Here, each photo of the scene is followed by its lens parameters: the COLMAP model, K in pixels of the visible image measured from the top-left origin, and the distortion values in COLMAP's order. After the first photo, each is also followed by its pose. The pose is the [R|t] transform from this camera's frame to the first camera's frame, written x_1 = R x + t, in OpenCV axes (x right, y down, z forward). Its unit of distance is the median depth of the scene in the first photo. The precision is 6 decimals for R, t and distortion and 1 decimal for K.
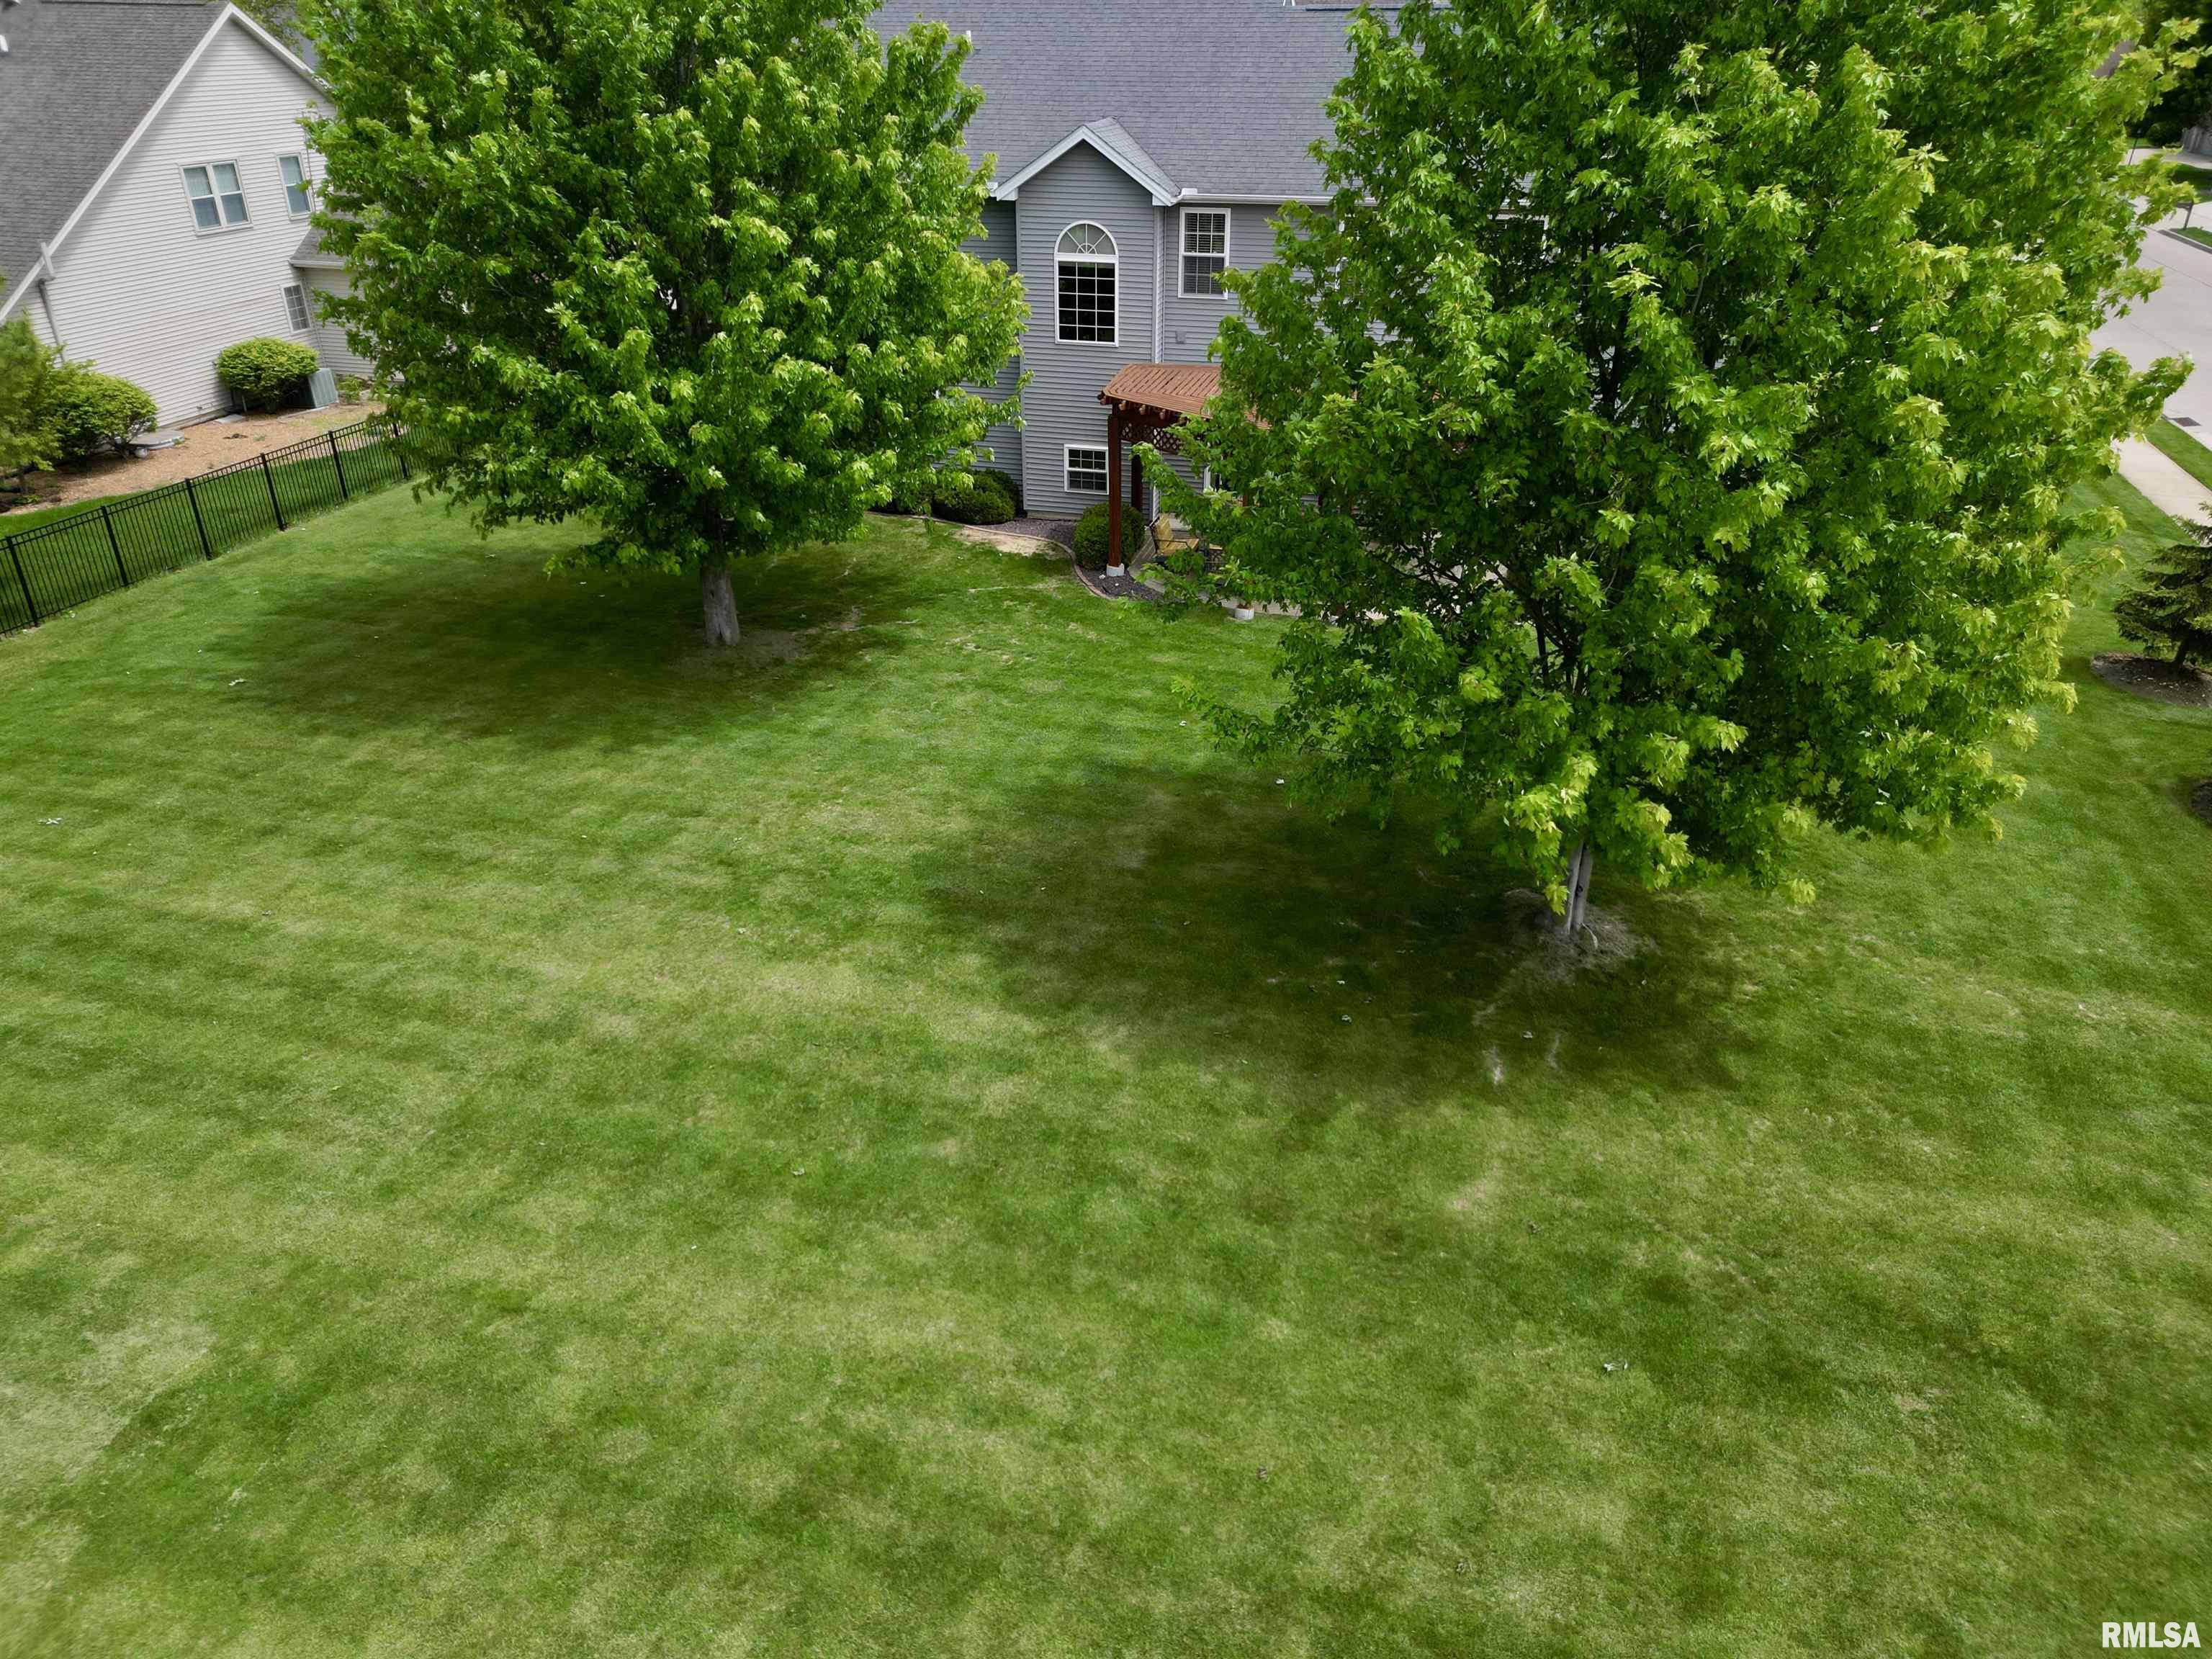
lens RADIAL K [[1528.2, 0, 1106.0], [0, 1528.2, 829.5], [0, 0, 1]] dist [0.103457, -0.089589]
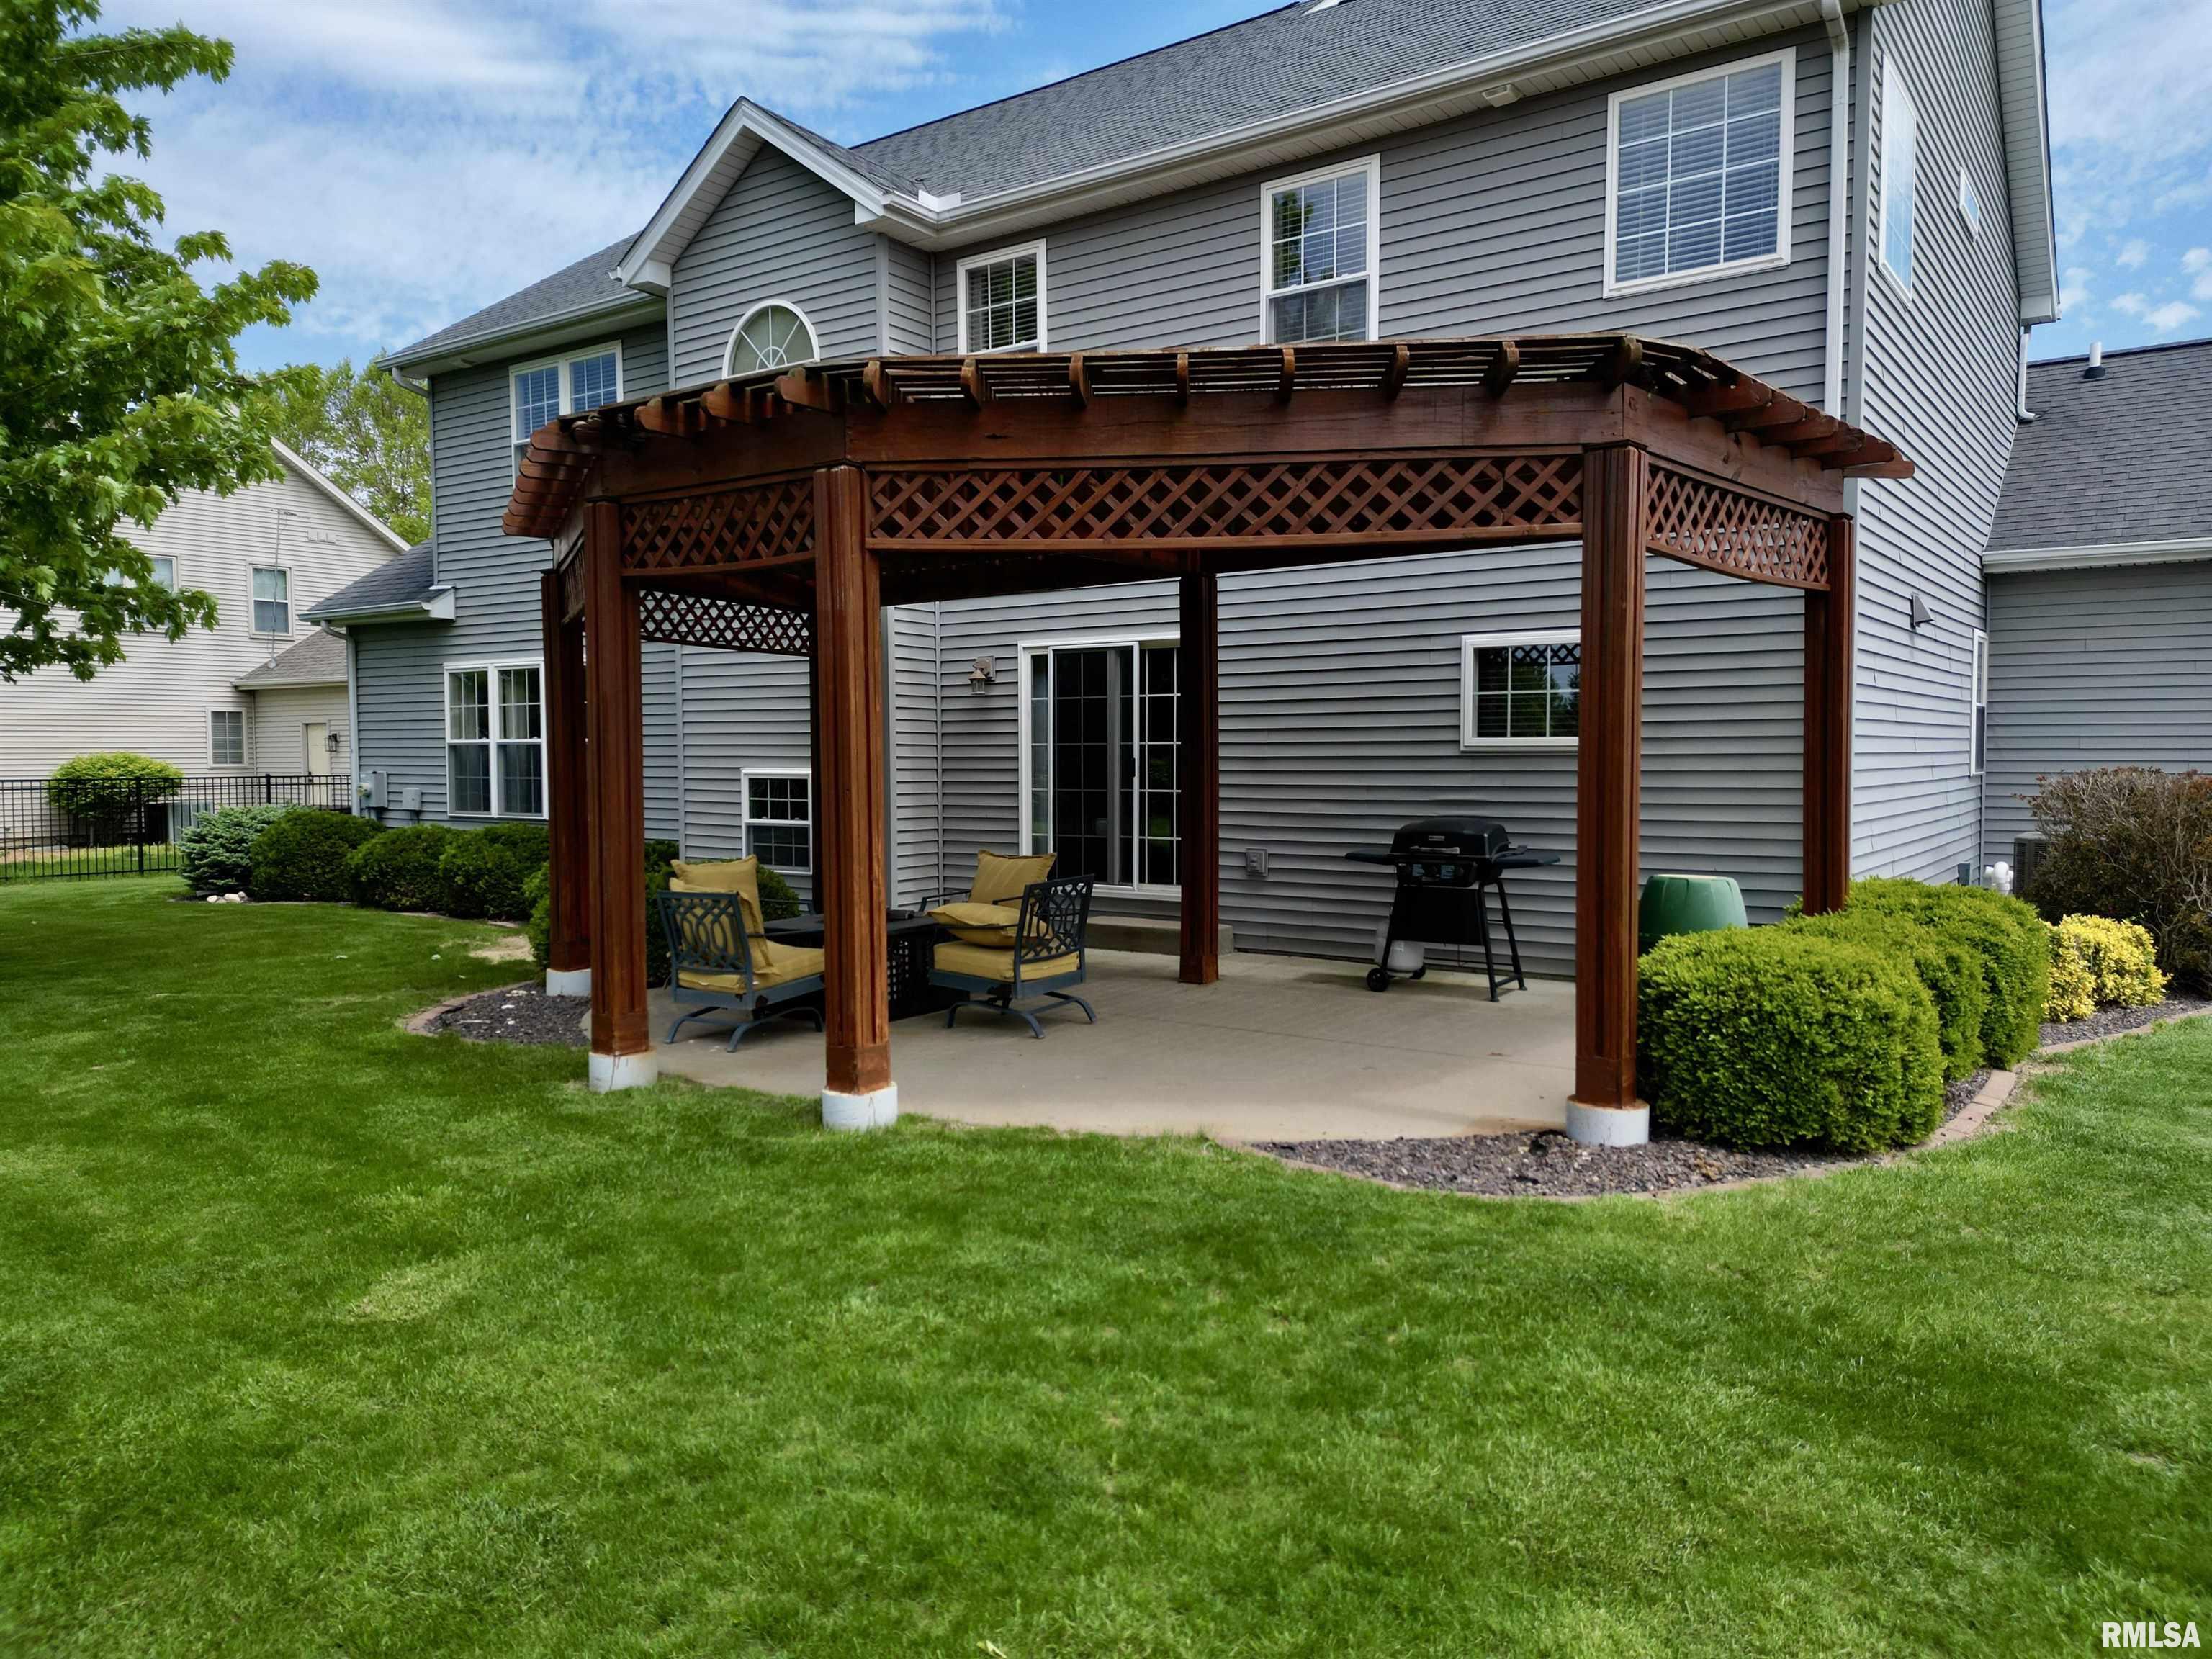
lens RADIAL K [[1528.2, 0, 1106.0], [0, 1528.2, 829.5], [0, 0, 1]] dist [0.103457, -0.089589]
pose [[0.934496, 0.010617, -0.355814, 0.432325], [-0.157199, 0.909119, -0.385734, -0.132752], [0.319382, 0.416400, 0.851238, 1.176641]]
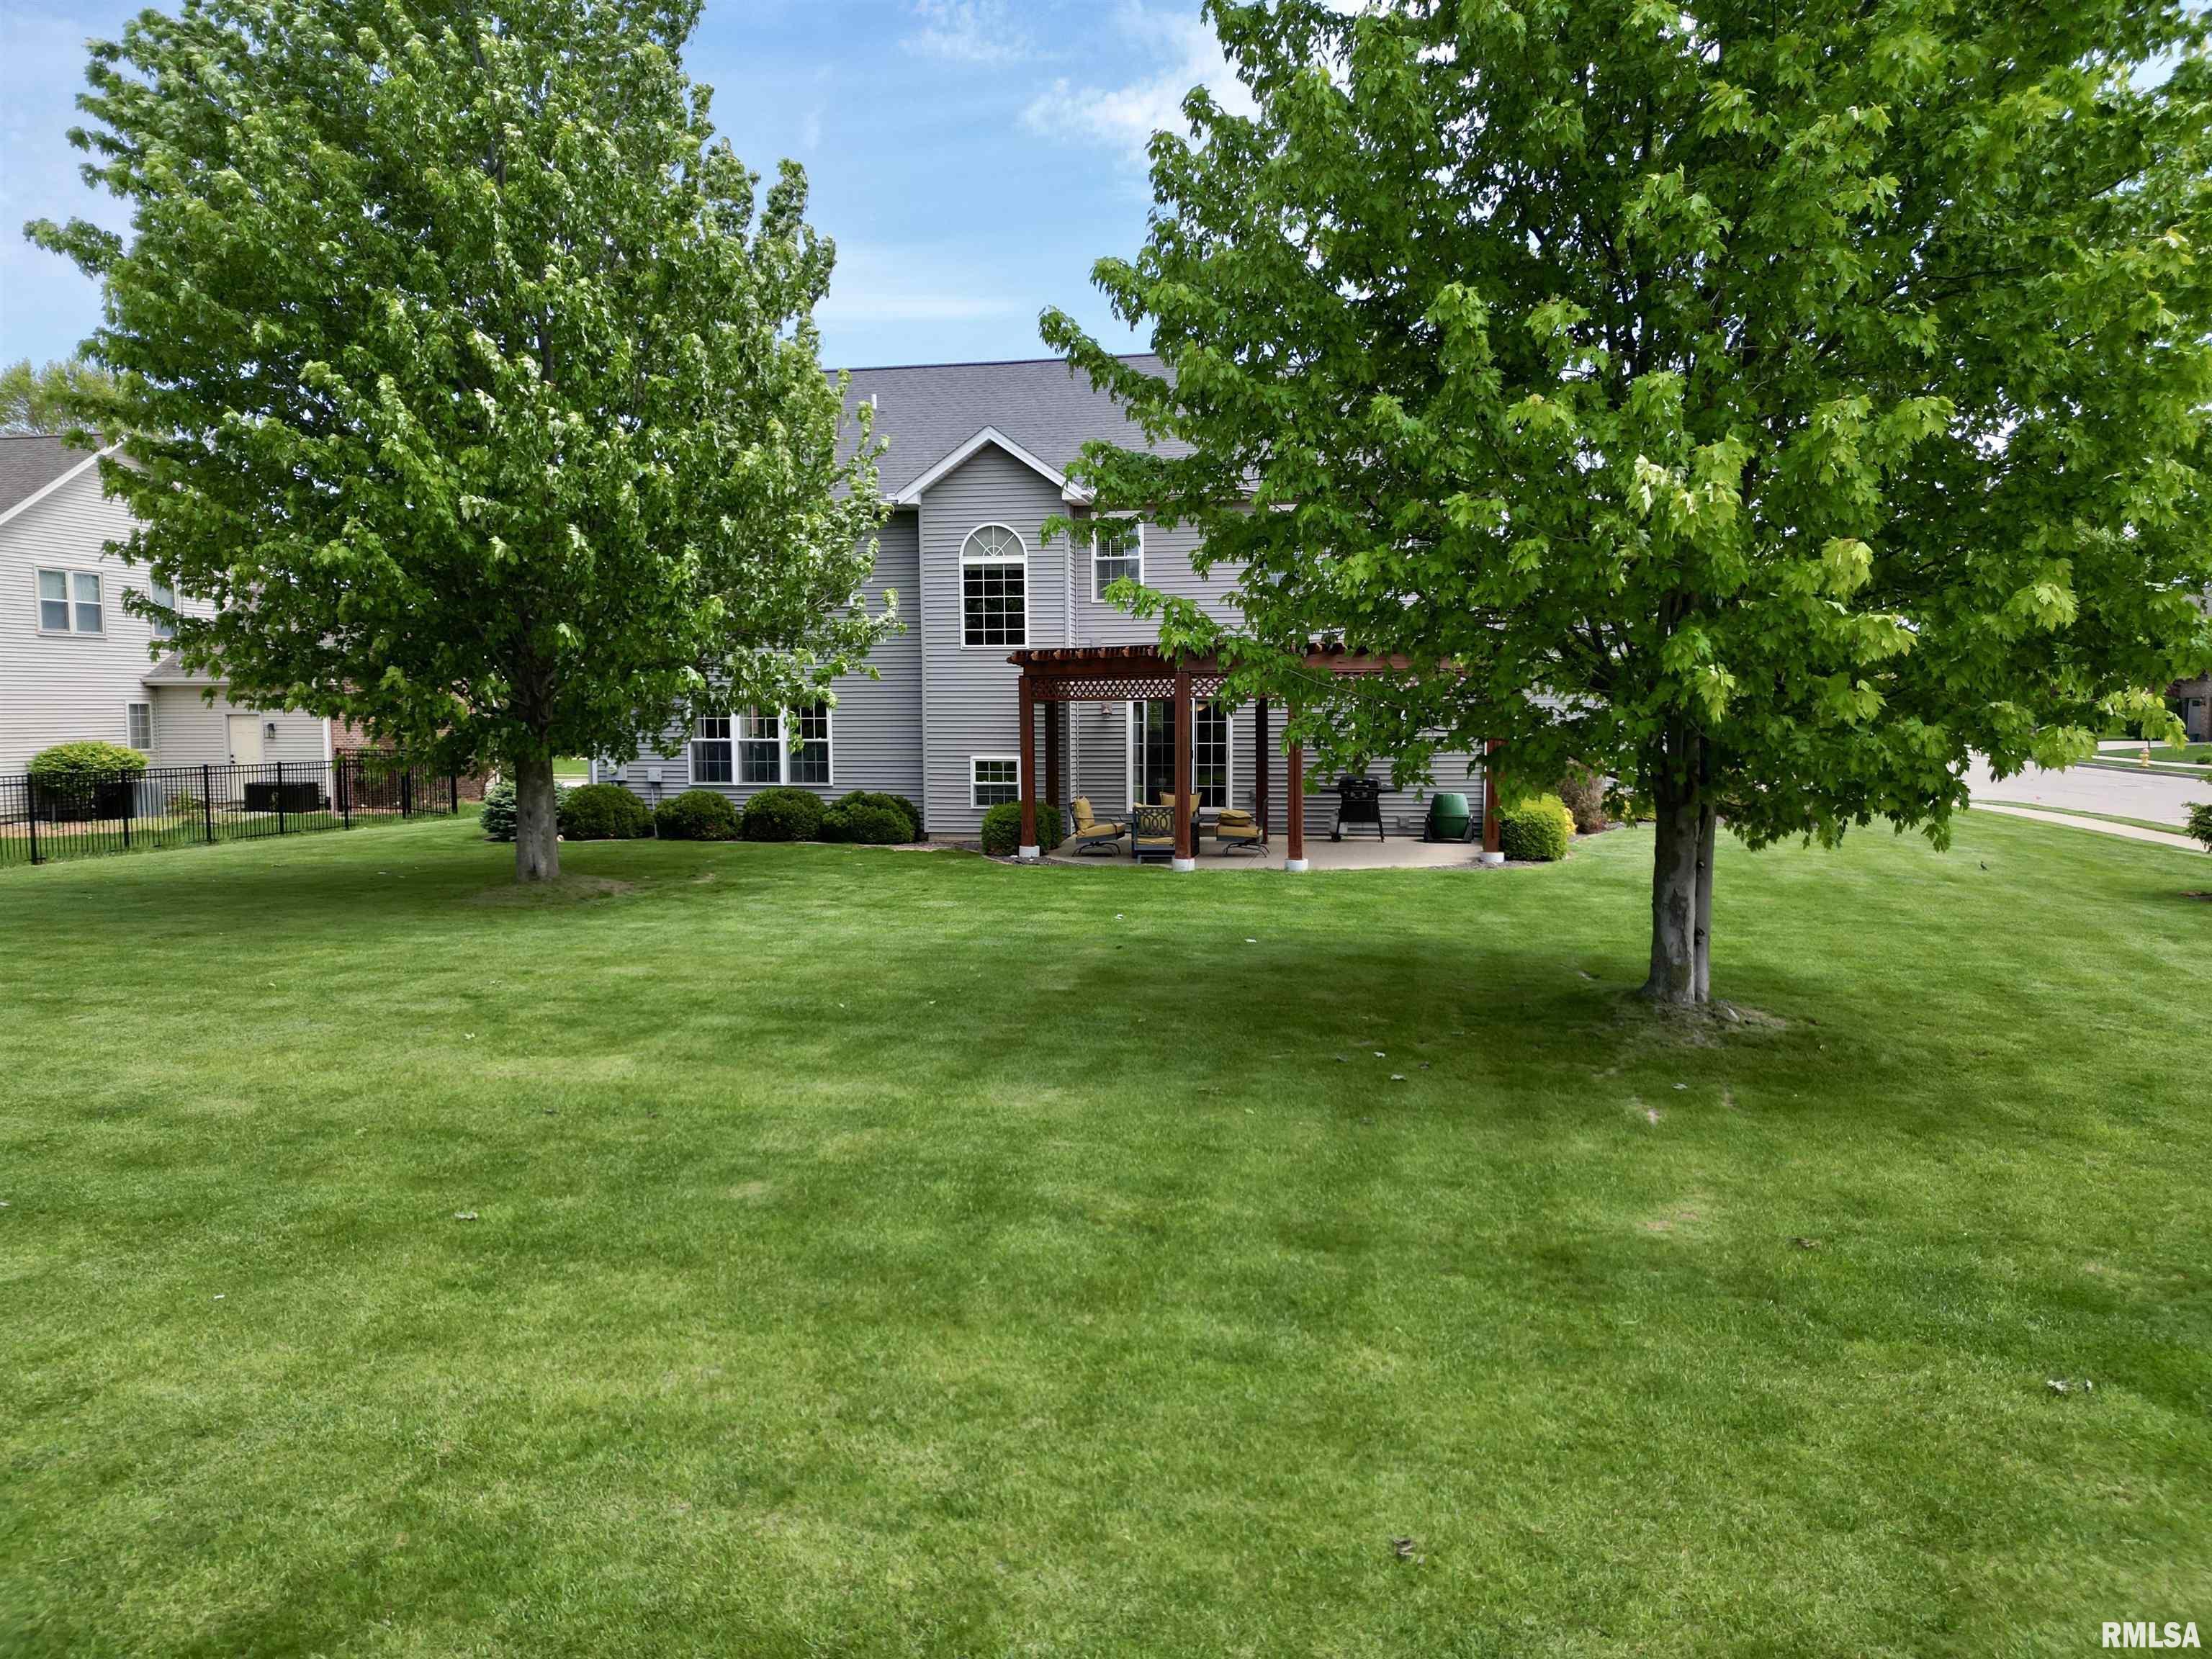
lens RADIAL K [[1528.2, 0, 1106.0], [0, 1528.2, 829.5], [0, 0, 1]] dist [0.103457, -0.089589]
pose [[0.998154, -0.012102, 0.059516, -0.003099], [0.034494, 0.919517, -0.391533, 0.257819], [-0.049988, 0.392863, 0.918237, 0.343890]]
